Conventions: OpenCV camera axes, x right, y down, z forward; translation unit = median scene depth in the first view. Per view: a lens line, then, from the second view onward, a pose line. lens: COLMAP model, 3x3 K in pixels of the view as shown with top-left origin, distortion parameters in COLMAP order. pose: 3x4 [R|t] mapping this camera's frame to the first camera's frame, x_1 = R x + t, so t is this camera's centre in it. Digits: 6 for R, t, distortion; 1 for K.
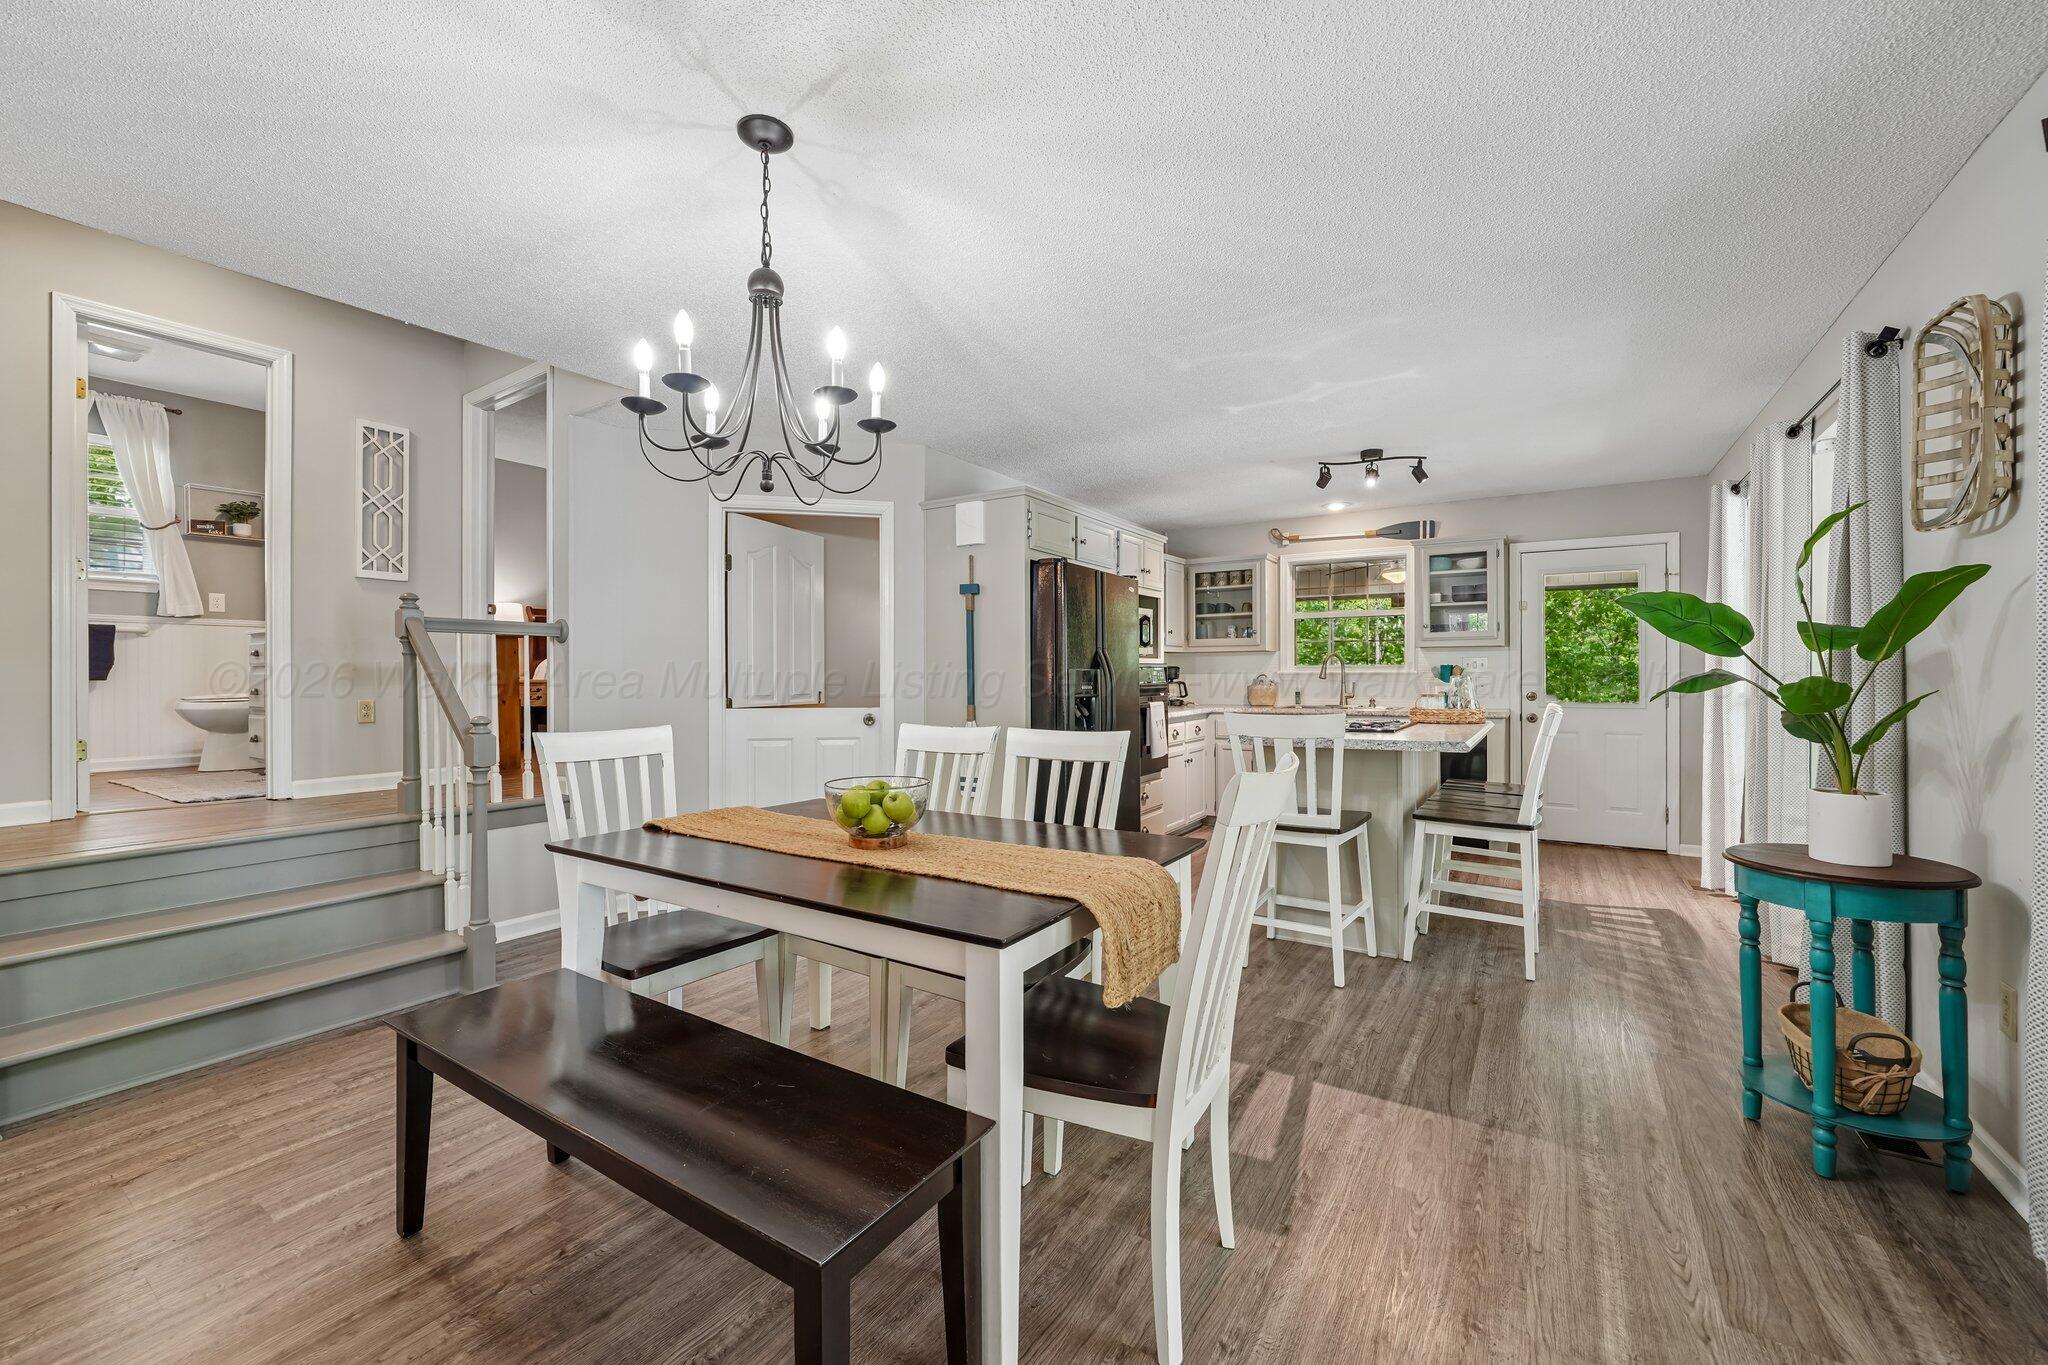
lens RADIAL K [[793.6, 0, 1025.4], [0, 793.6, 678.1], [0, 0, 1]] dist [-0.013094, 0.002234]
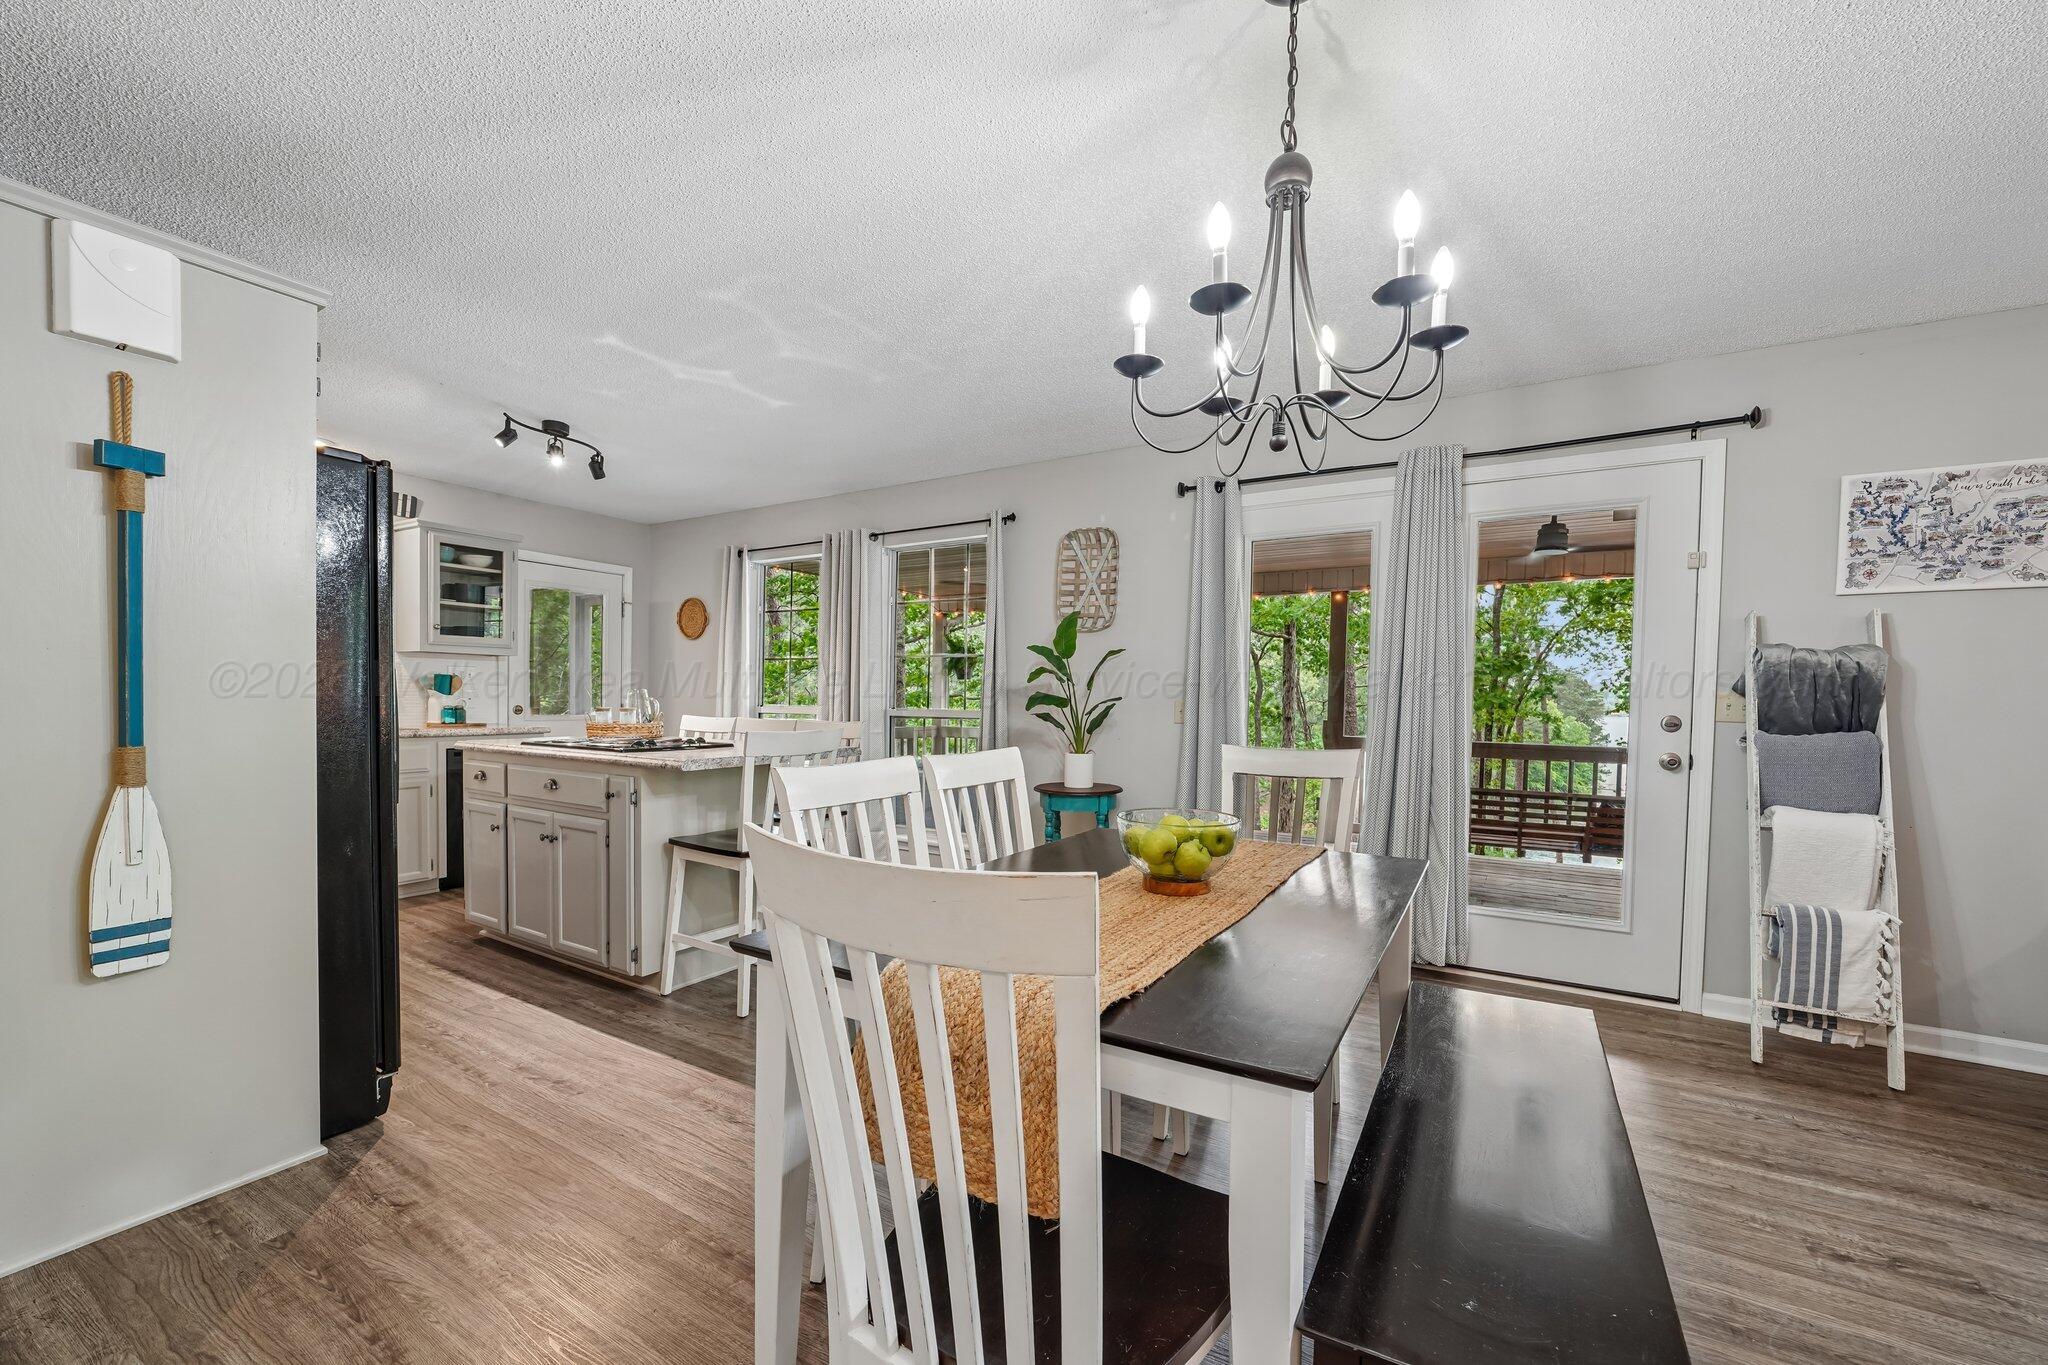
lens RADIAL K [[793.6, 0, 1021.9], [0, 793.6, 714.5], [0, 0, 1]] dist [-0.013094, 0.002234]
pose [[-0.032120, -0.021983, 0.999242, -0.437742], [-0.011688, 0.999698, 0.021617, 0.002652], [-0.999416, -0.010985, -0.032367, 0.519128]]
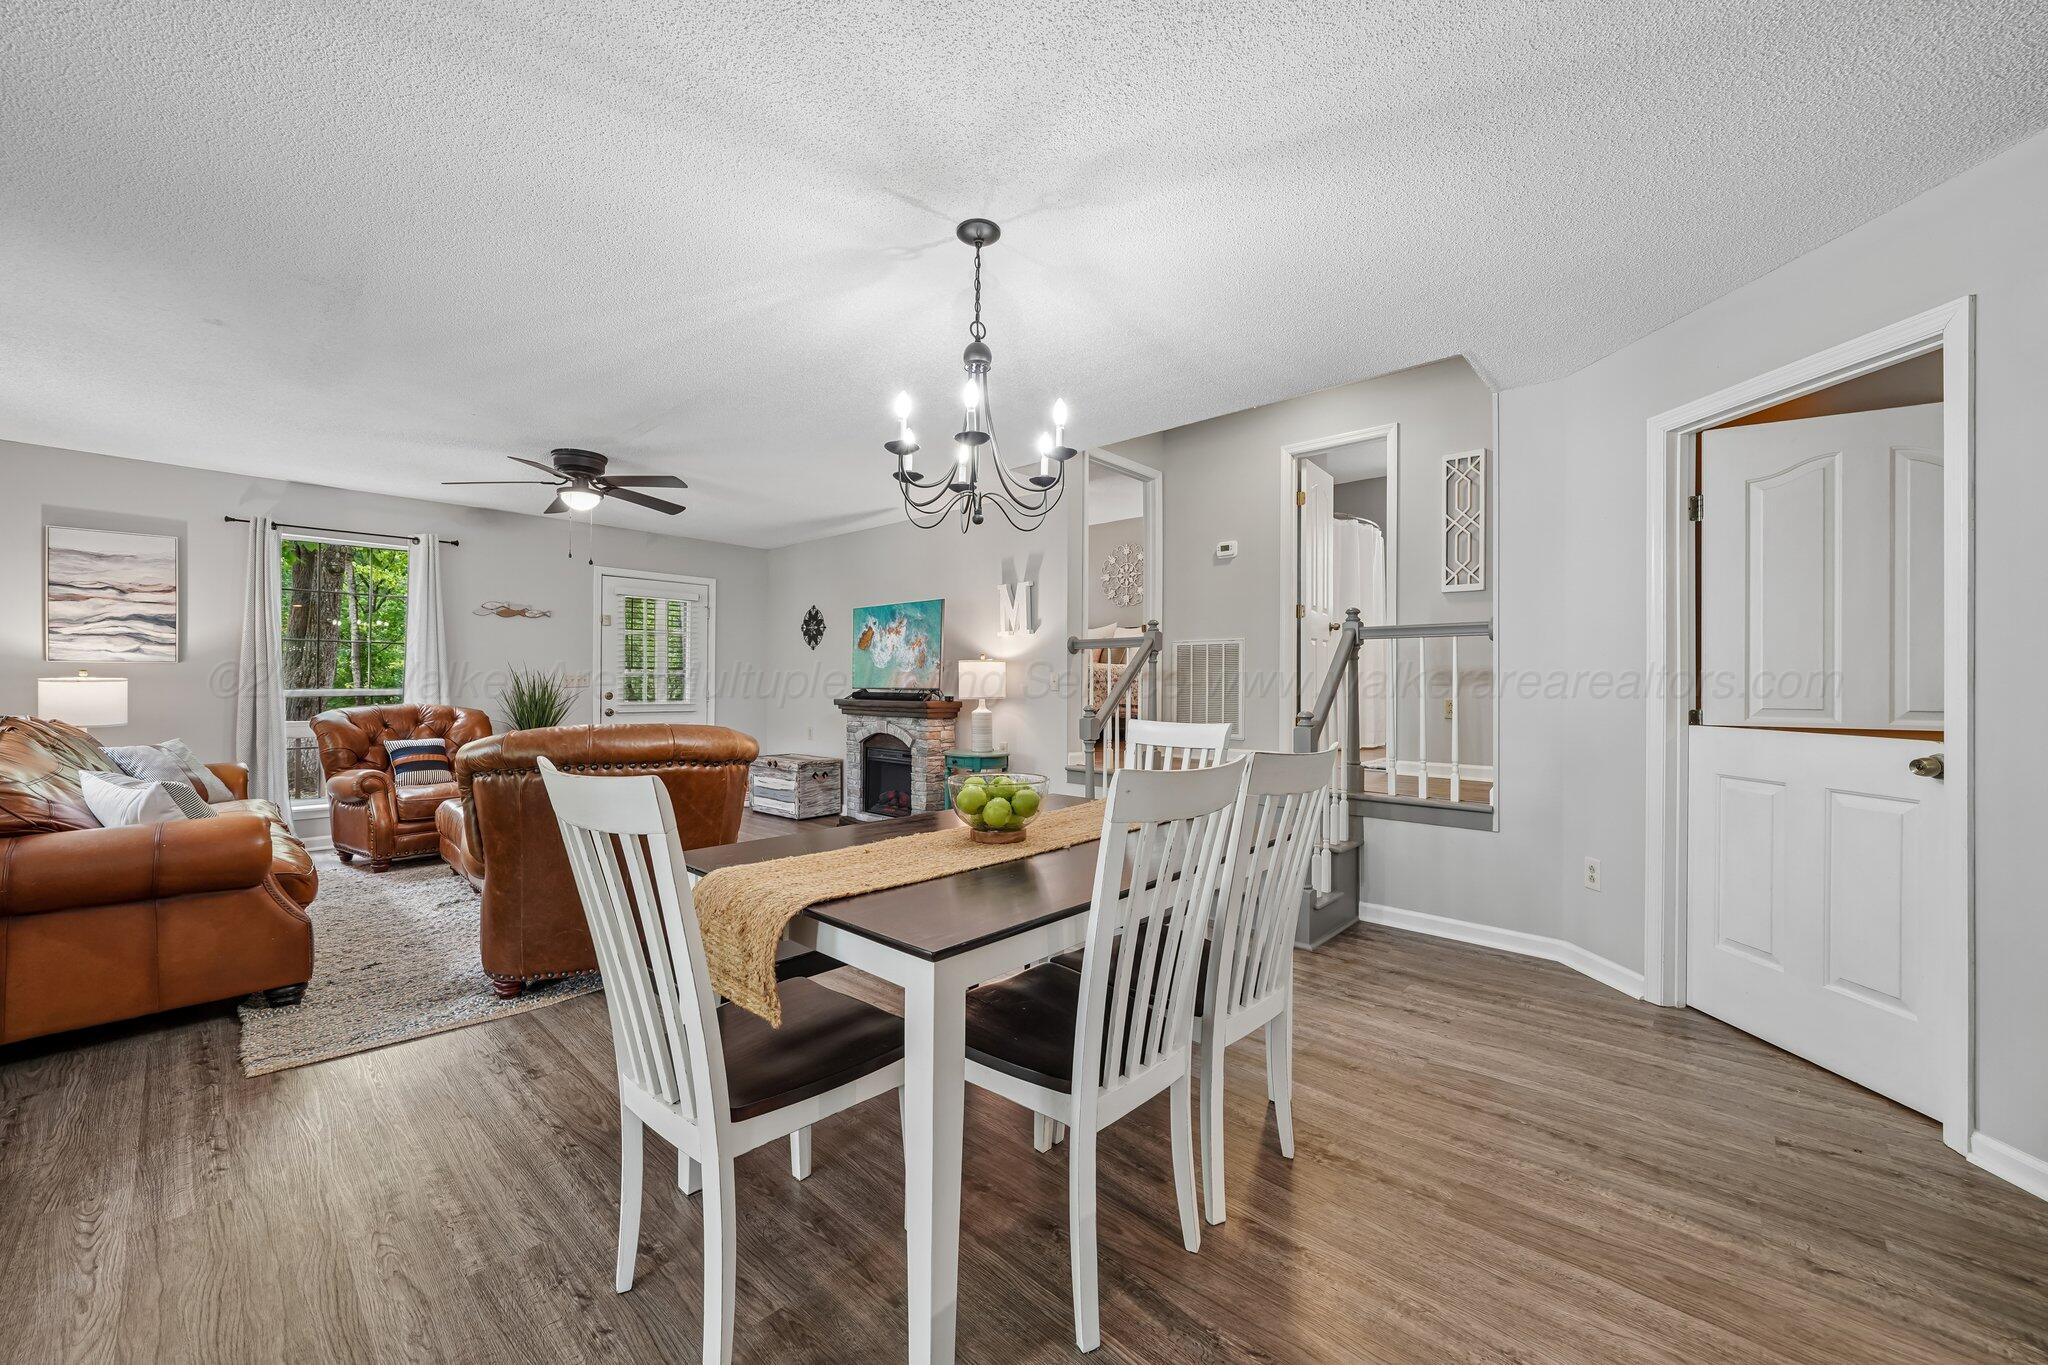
lens RADIAL K [[793.6, 0, 1018.0], [0, 793.6, 676.2], [0, 0, 1]] dist [-0.013094, 0.002234]
pose [[-0.177451, -0.006513, -0.984108, 0.349401], [-0.004823, 0.999972, -0.005748, 0.003579], [0.984118, 0.003726, -0.177477, 0.513550]]
